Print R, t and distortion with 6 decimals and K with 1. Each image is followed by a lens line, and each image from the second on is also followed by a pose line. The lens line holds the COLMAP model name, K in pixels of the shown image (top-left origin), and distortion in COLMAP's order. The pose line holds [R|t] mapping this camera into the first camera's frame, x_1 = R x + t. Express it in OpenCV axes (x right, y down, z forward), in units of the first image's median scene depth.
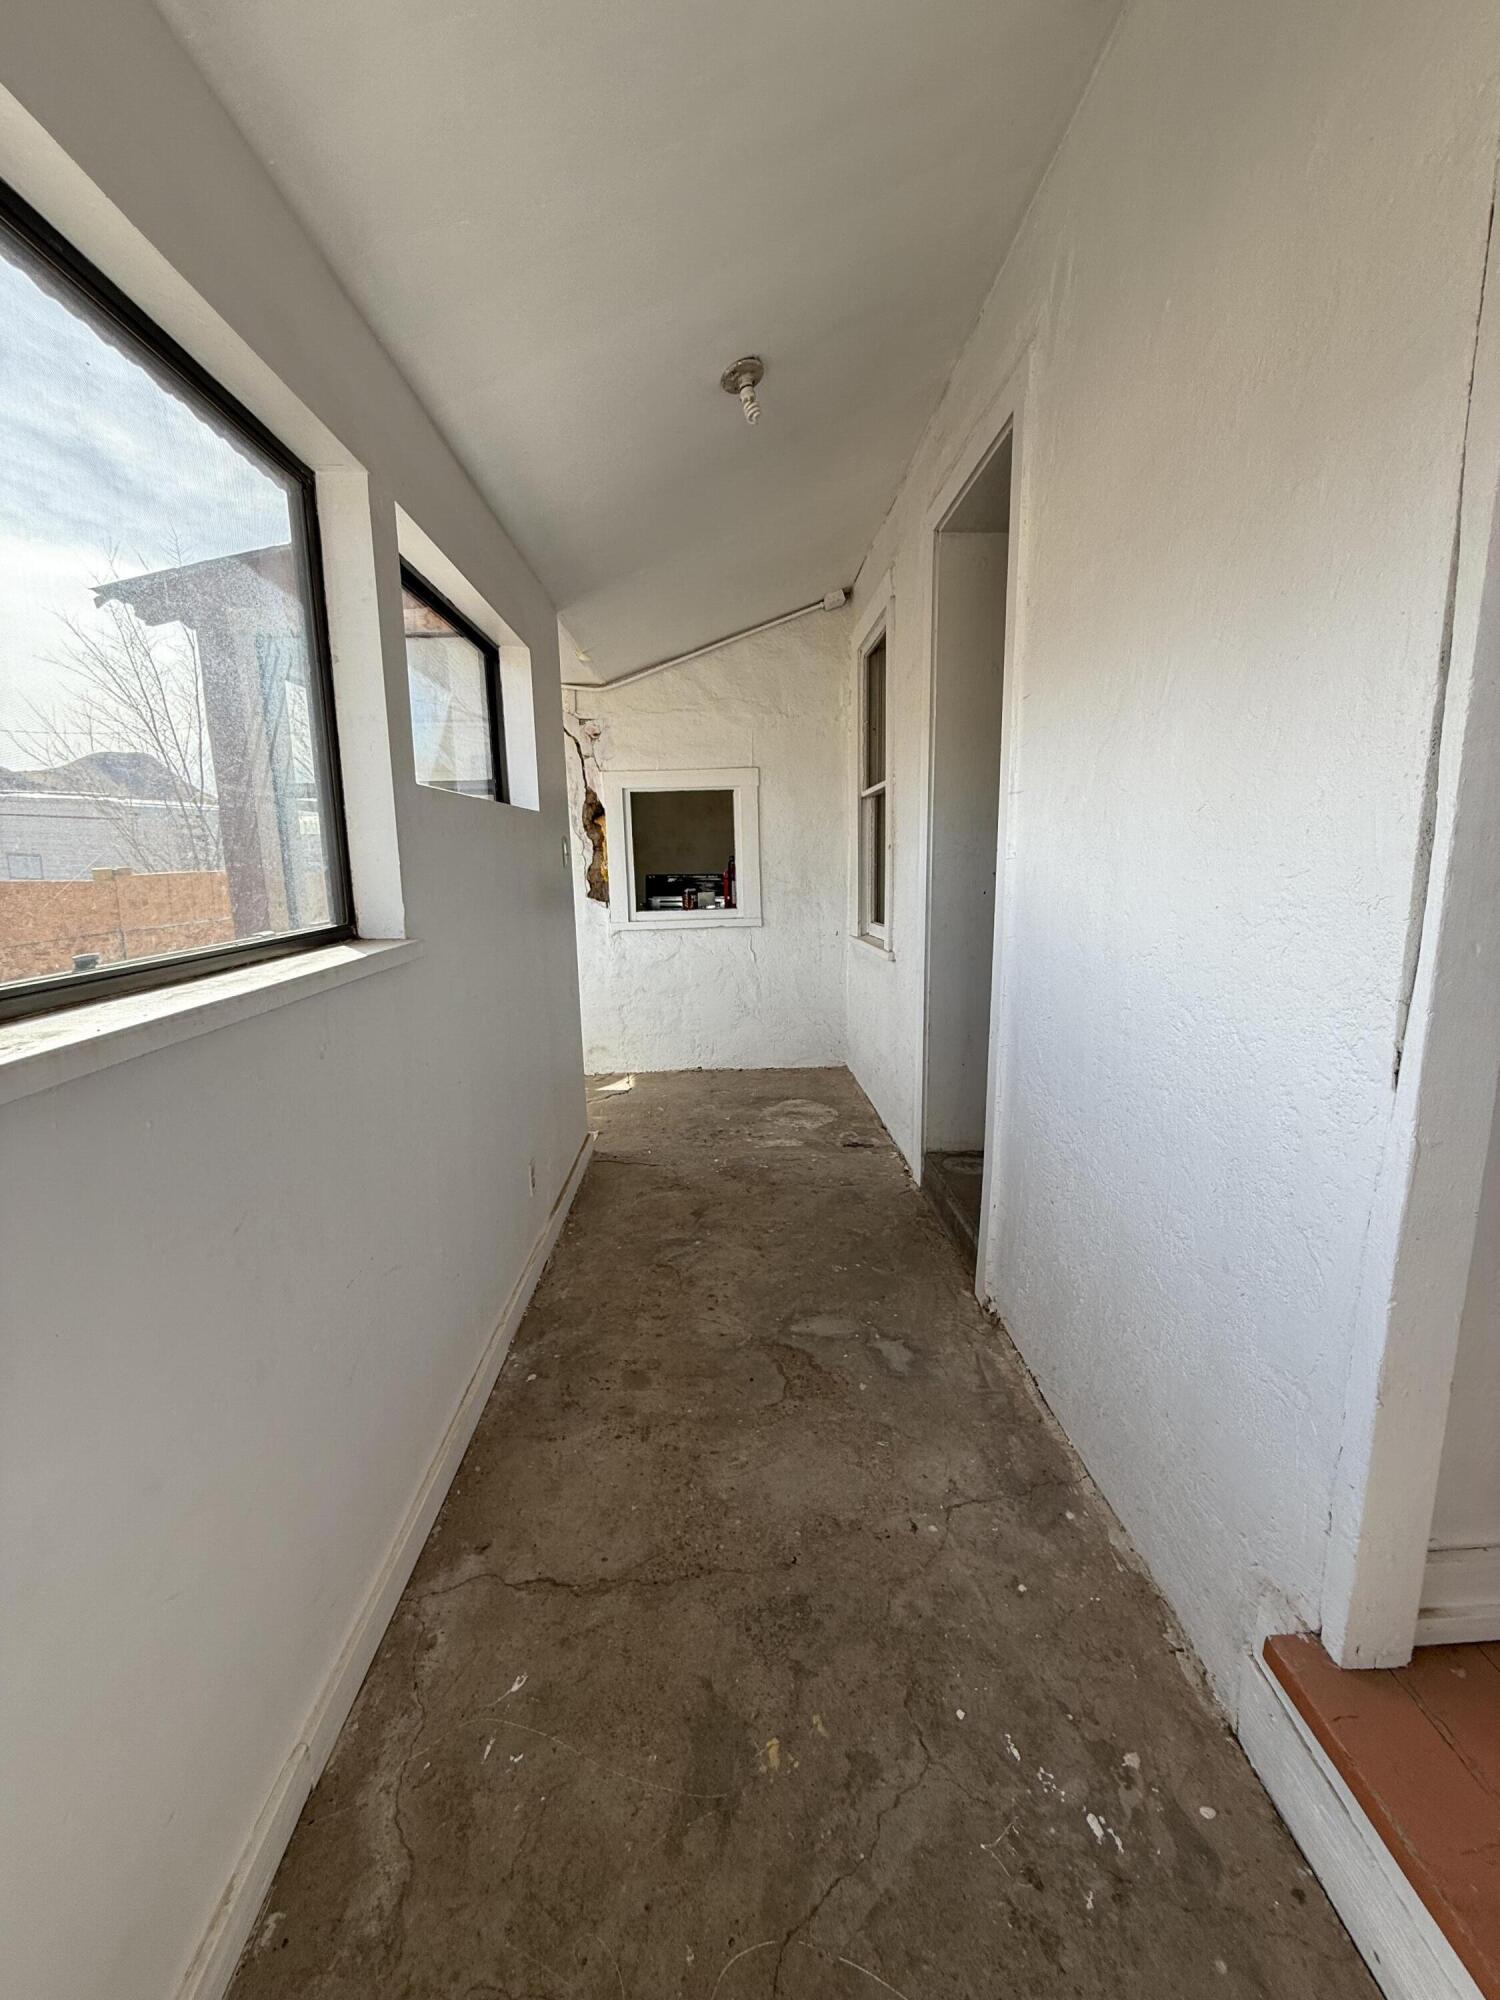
lens RADIAL K [[792.2, 0, 750.0], [0, 792.2, 1000.0], [0, 0, 1]] dist [-0.001347, 0.000409]
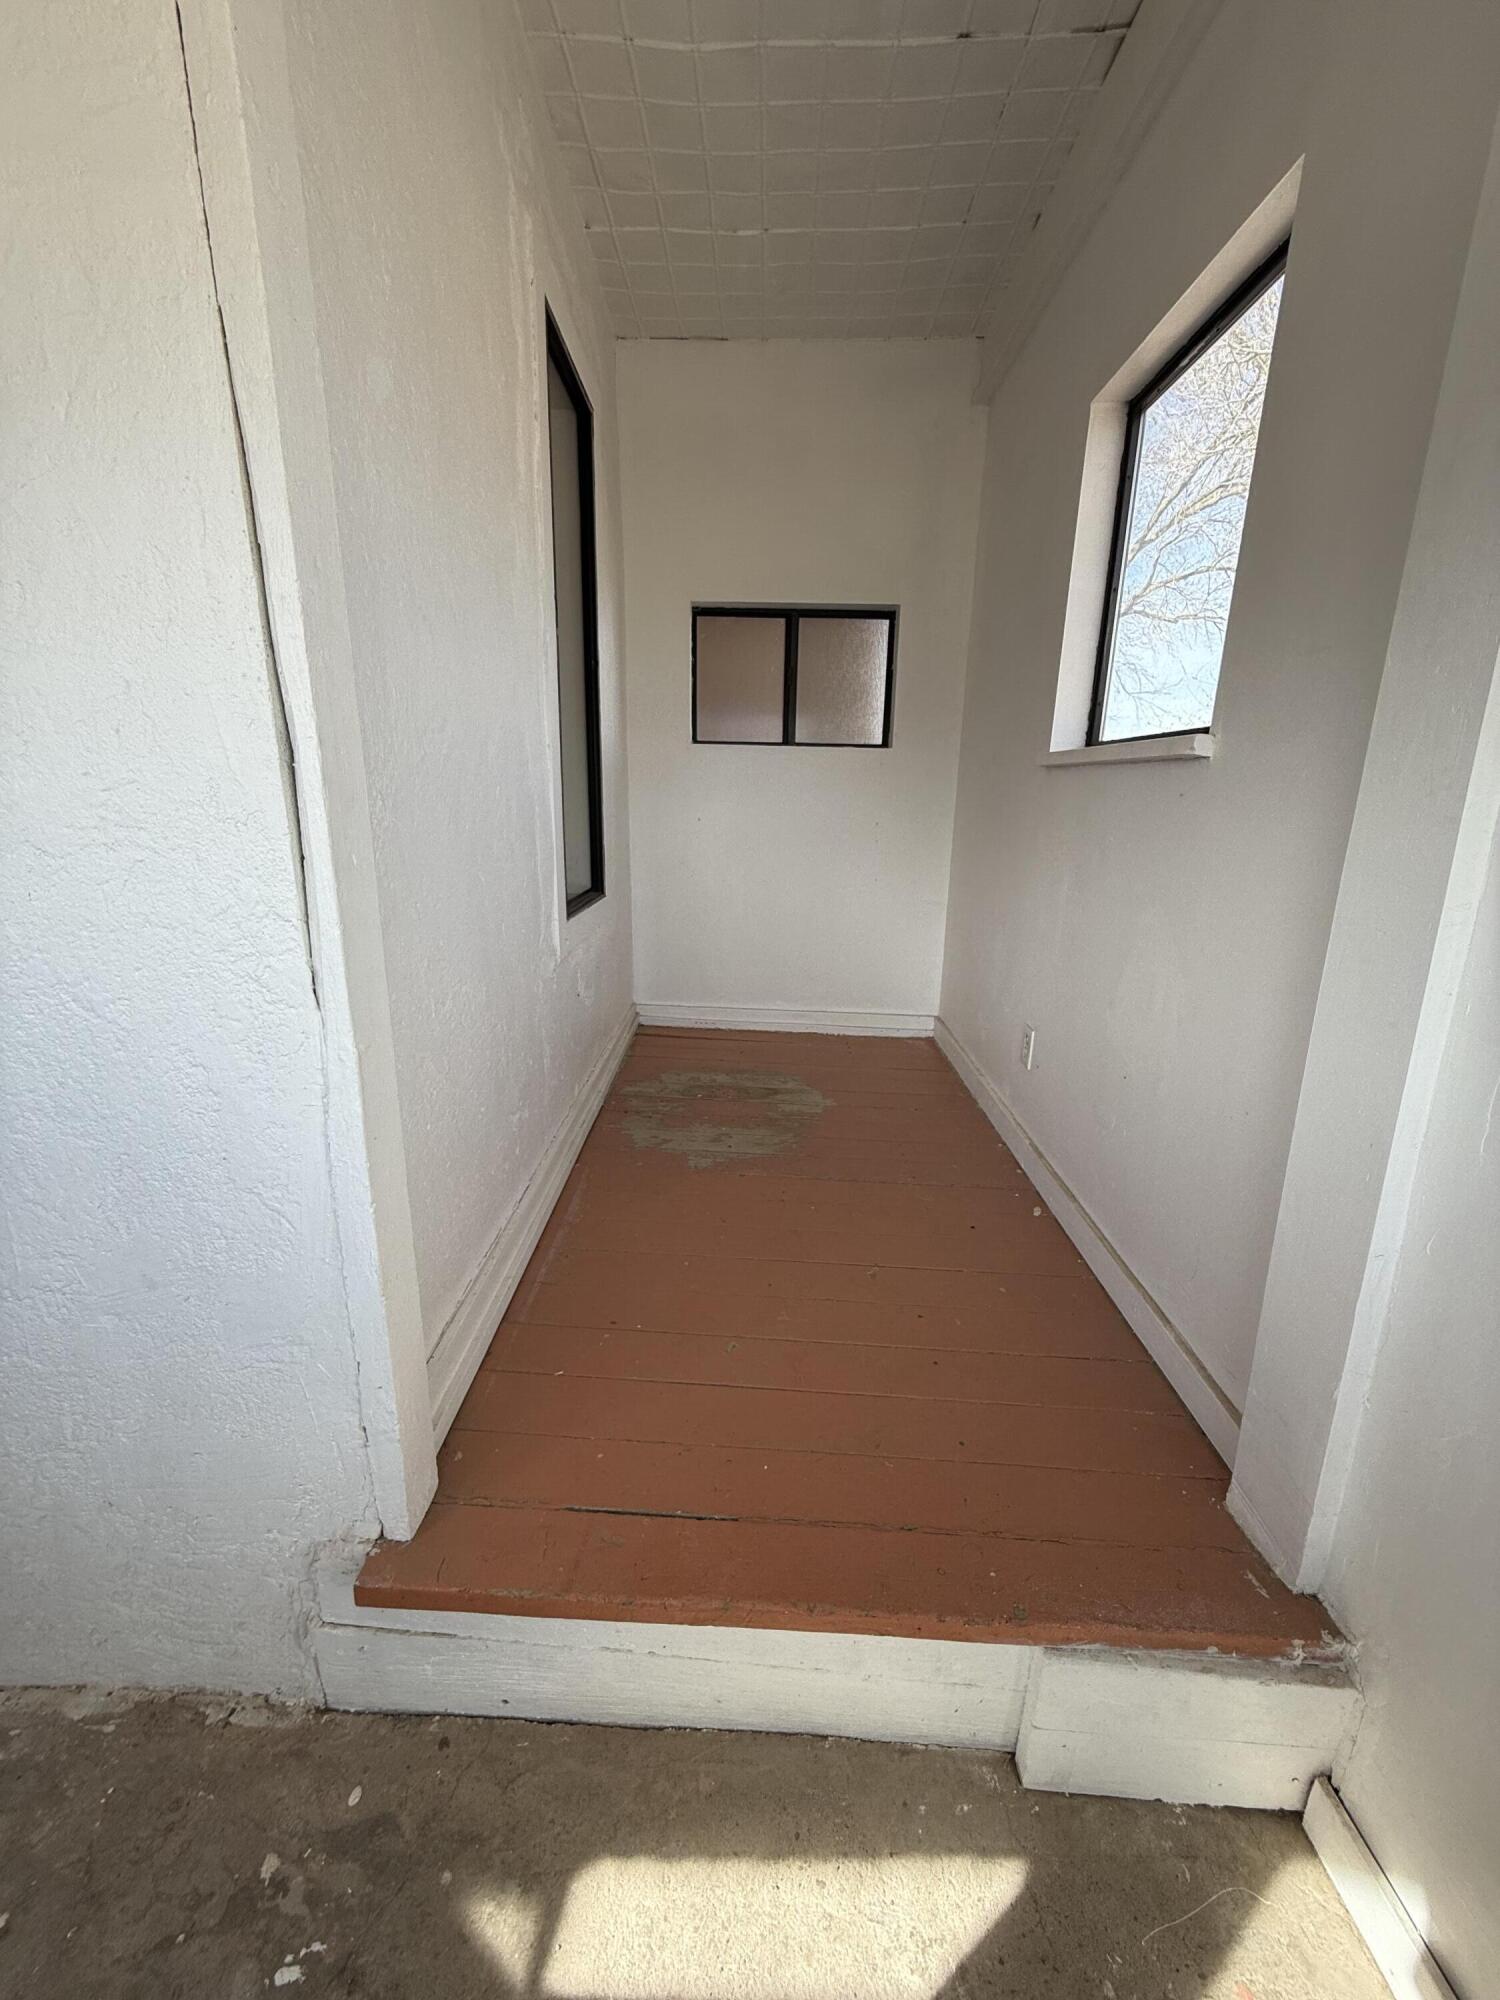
lens RADIAL K [[792.2, 0, 750.0], [0, 792.2, 1000.0], [0, 0, 1]] dist [-0.001347, 0.000409]
pose [[0.050488, -0.234534, 0.970796, -0.083318], [0.157605, 0.961727, 0.224147, -0.025178], [-0.986211, 0.141685, 0.085519, 0.280259]]
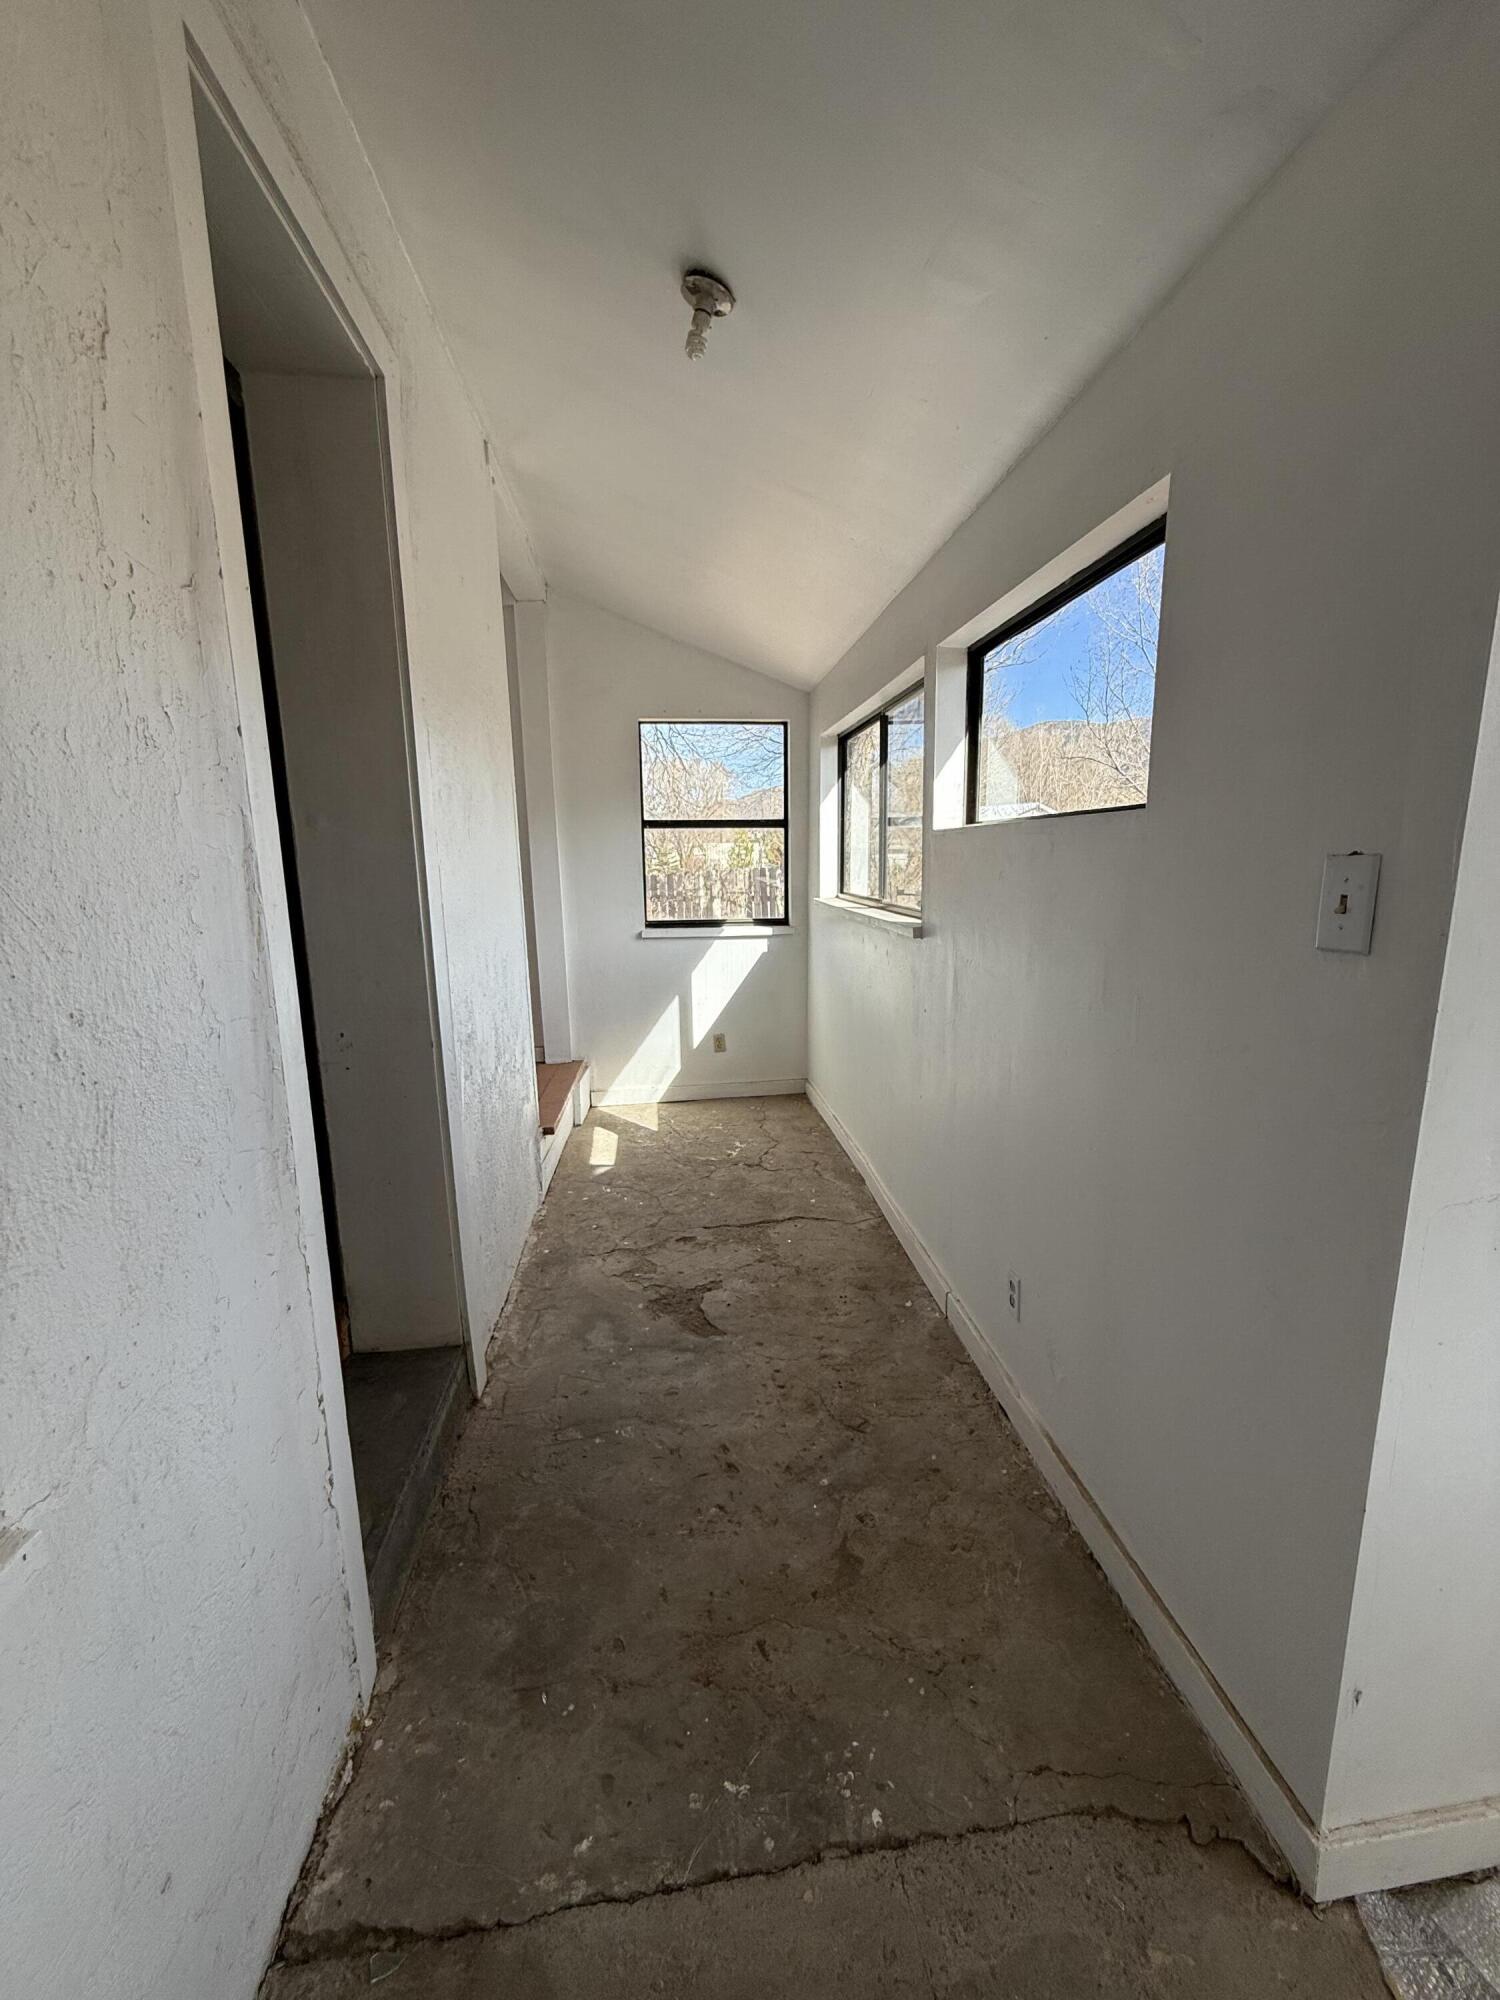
lens RADIAL K [[792.2, 0, 750.0], [0, 792.2, 1000.0], [0, 0, 1]] dist [-0.001347, 0.000409]
pose [[-0.996731, 0.041528, -0.069306, 0.055037], [0.013170, 0.929830, 0.367753, -0.674339], [0.079714, 0.365638, -0.927337, 3.170700]]
